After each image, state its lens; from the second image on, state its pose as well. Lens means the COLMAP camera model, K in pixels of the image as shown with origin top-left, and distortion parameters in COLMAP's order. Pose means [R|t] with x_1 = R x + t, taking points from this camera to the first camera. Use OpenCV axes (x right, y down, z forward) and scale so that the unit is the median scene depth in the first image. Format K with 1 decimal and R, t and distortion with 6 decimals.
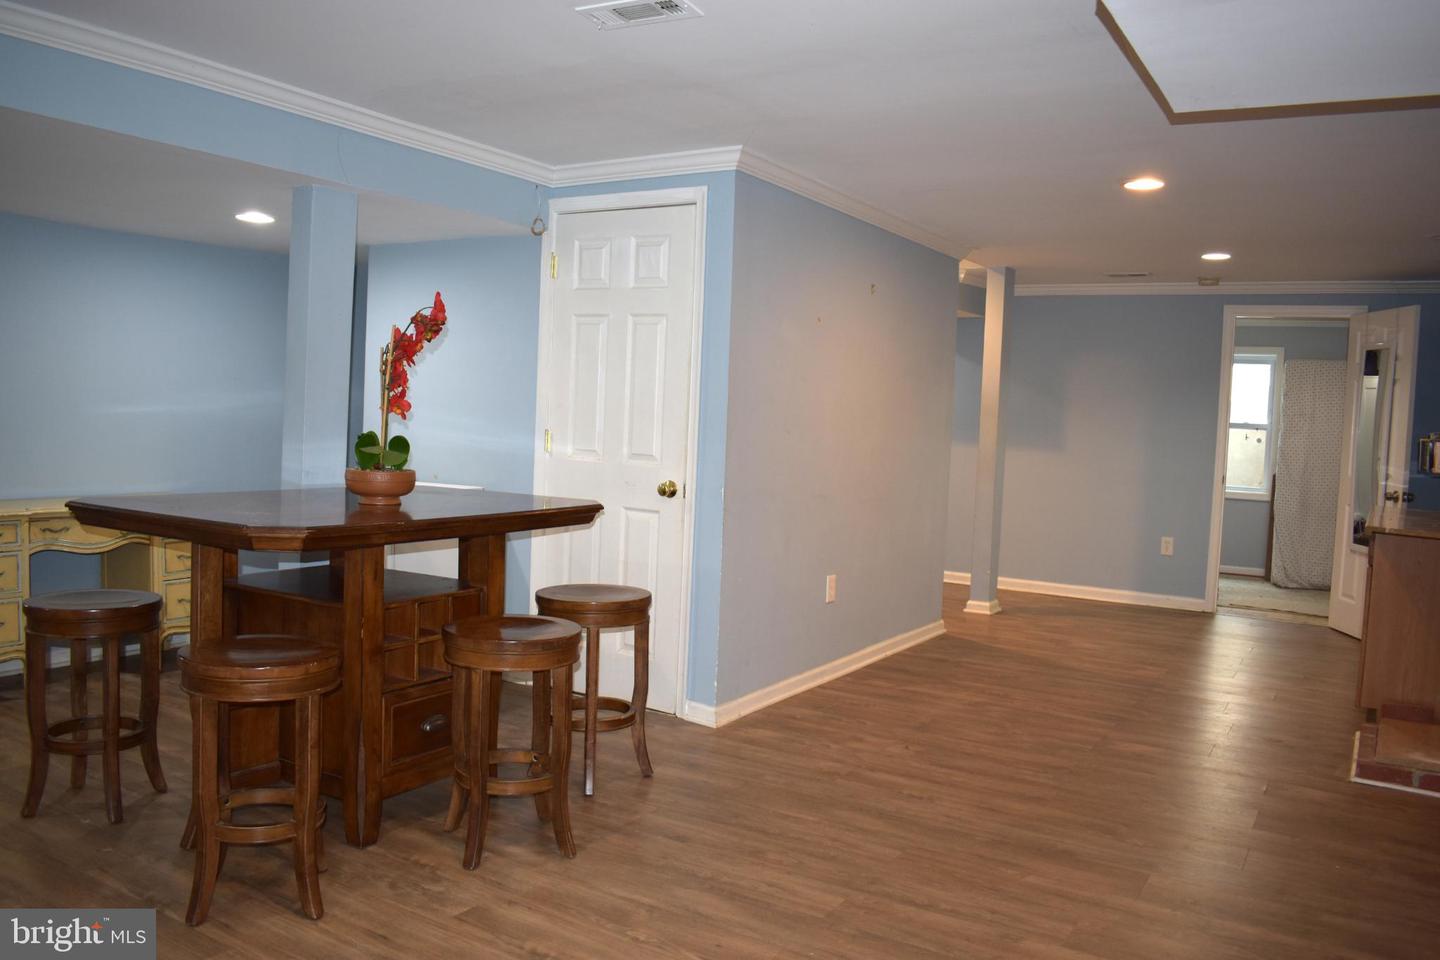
lens RADIAL K [[1118.4, 0, 720.0], [0, 1118.4, 480.0], [0, 0, 1]] dist [-0.102659, 0.028787]
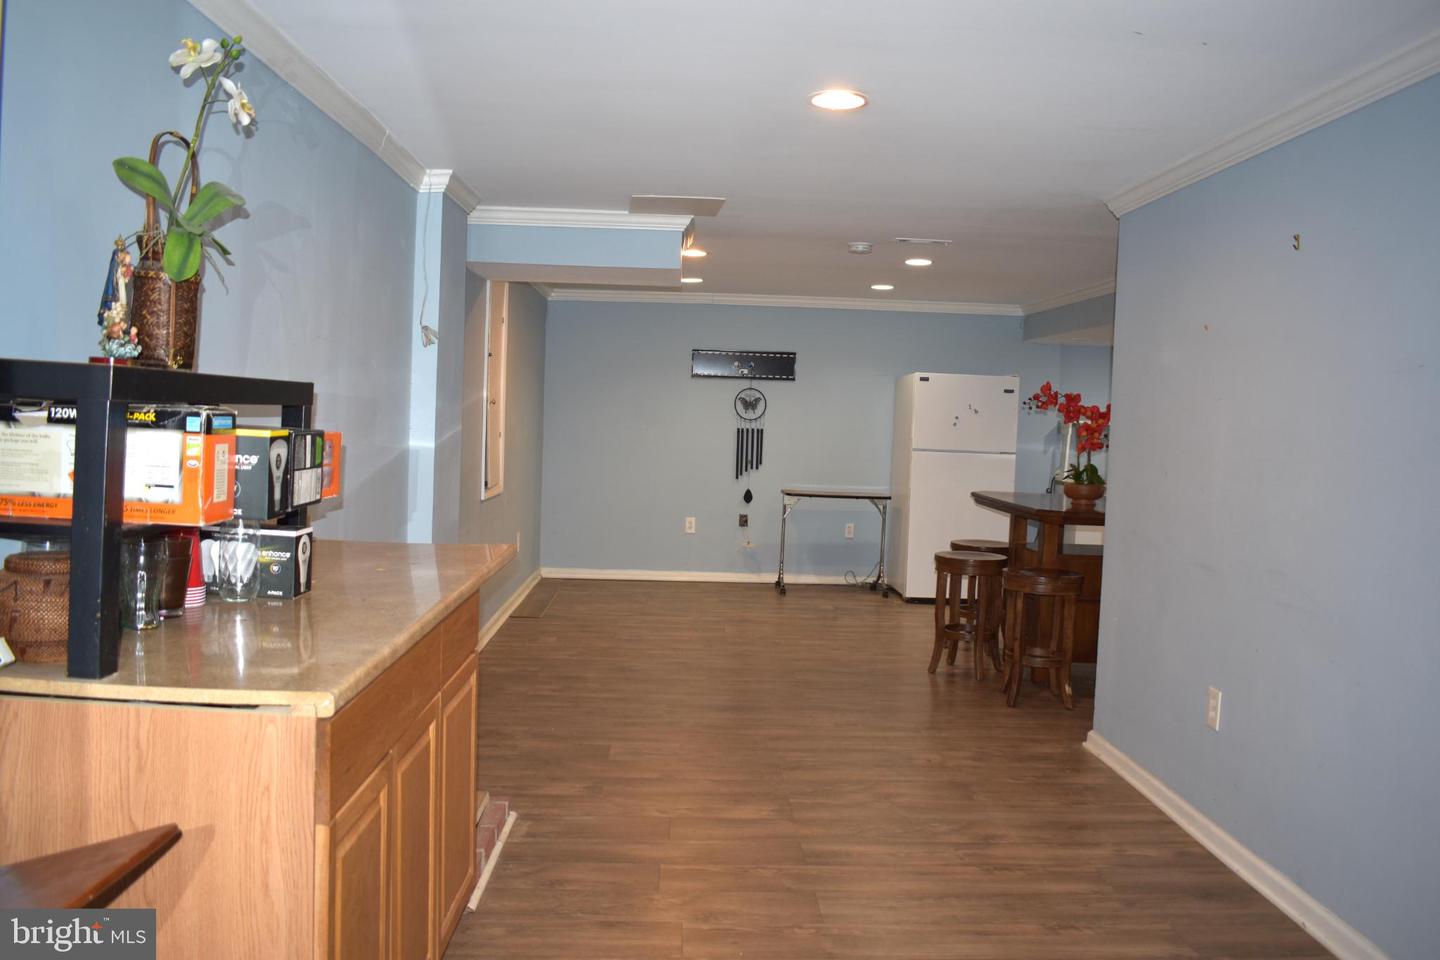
lens RADIAL K [[1118.4, 0, 720.0], [0, 1118.4, 480.0], [0, 0, 1]] dist [-0.102659, 0.028787]
pose [[-0.832855, -0.044860, -0.551670, 1.024713], [-0.106667, 0.991035, 0.080447, -0.088265], [0.543115, 0.125846, -0.830174, 1.936517]]
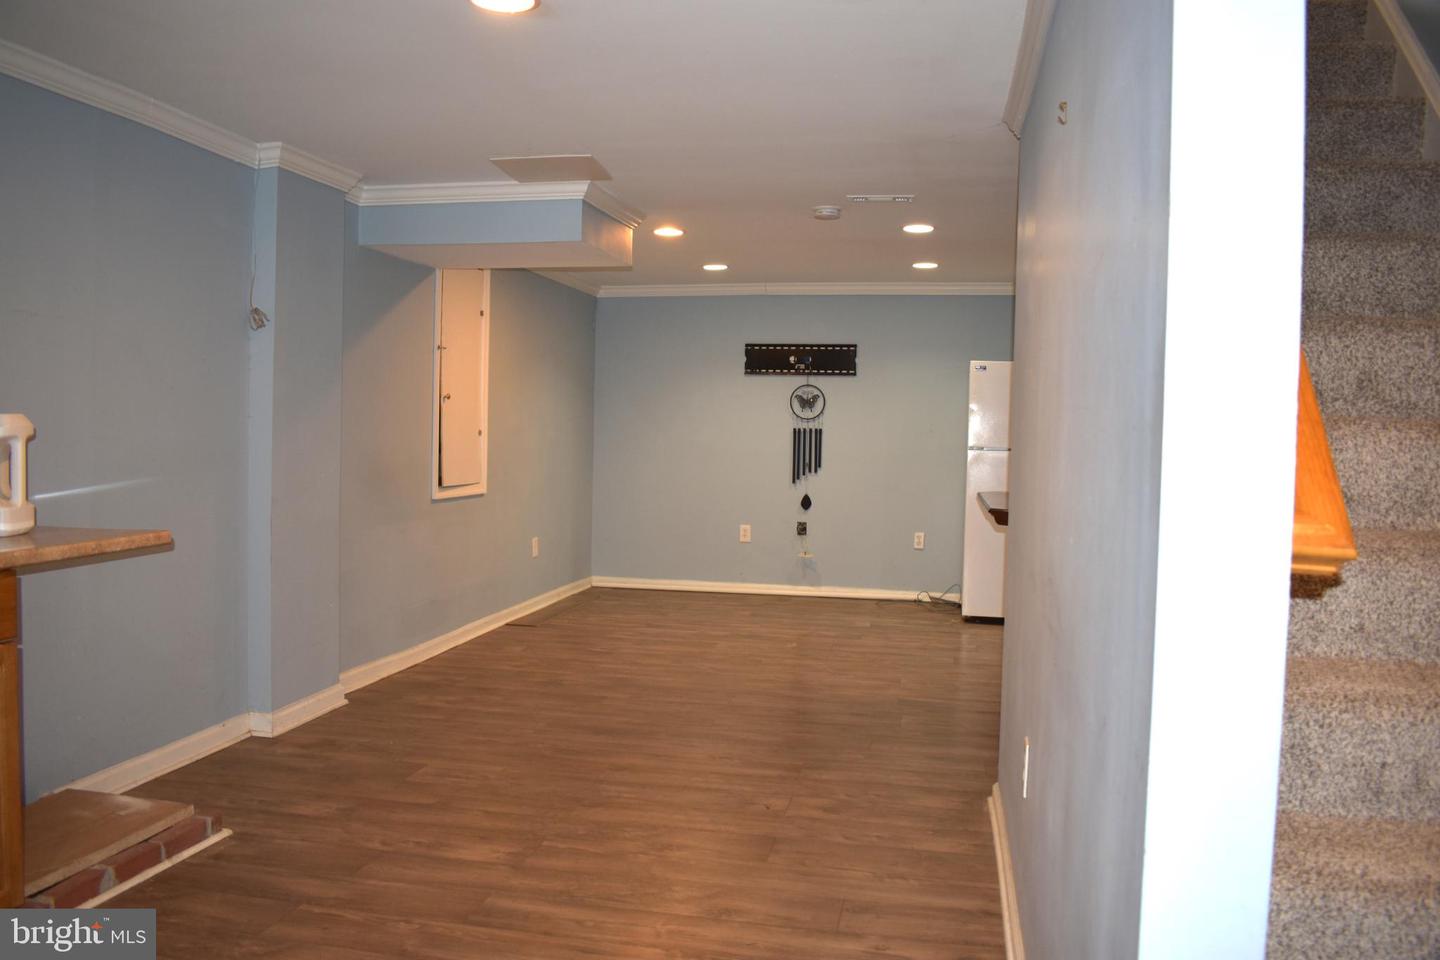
lens RADIAL K [[1118.4, 0, 720.0], [0, 1118.4, 480.0], [0, 0, 1]] dist [-0.102659, 0.028787]
pose [[-0.936721, -0.052099, -0.346178, 0.574881], [-0.087158, 0.992434, 0.086482, -0.086491], [0.339053, 0.111181, -0.934174, 1.977783]]
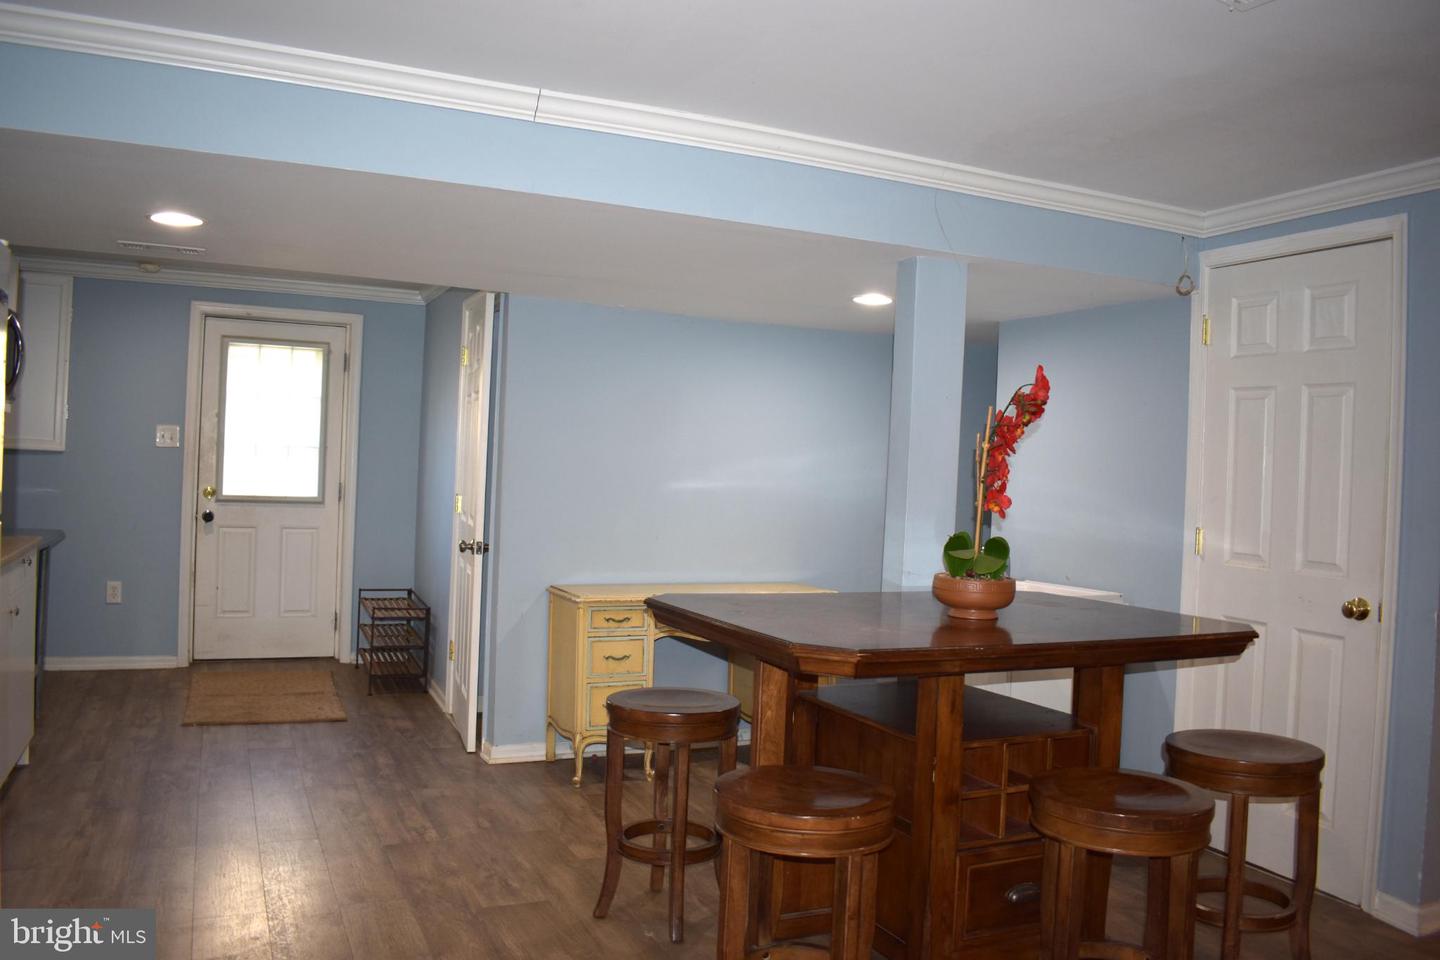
lens RADIAL K [[1118.4, 0, 720.0], [0, 1118.4, 480.0], [0, 0, 1]] dist [-0.102659, 0.028787]
pose [[0.829710, -0.004891, -0.558173, 0.007207], [-0.037515, 0.997212, -0.064503, -0.020747], [0.556932, 0.074459, 0.827214, 0.177025]]
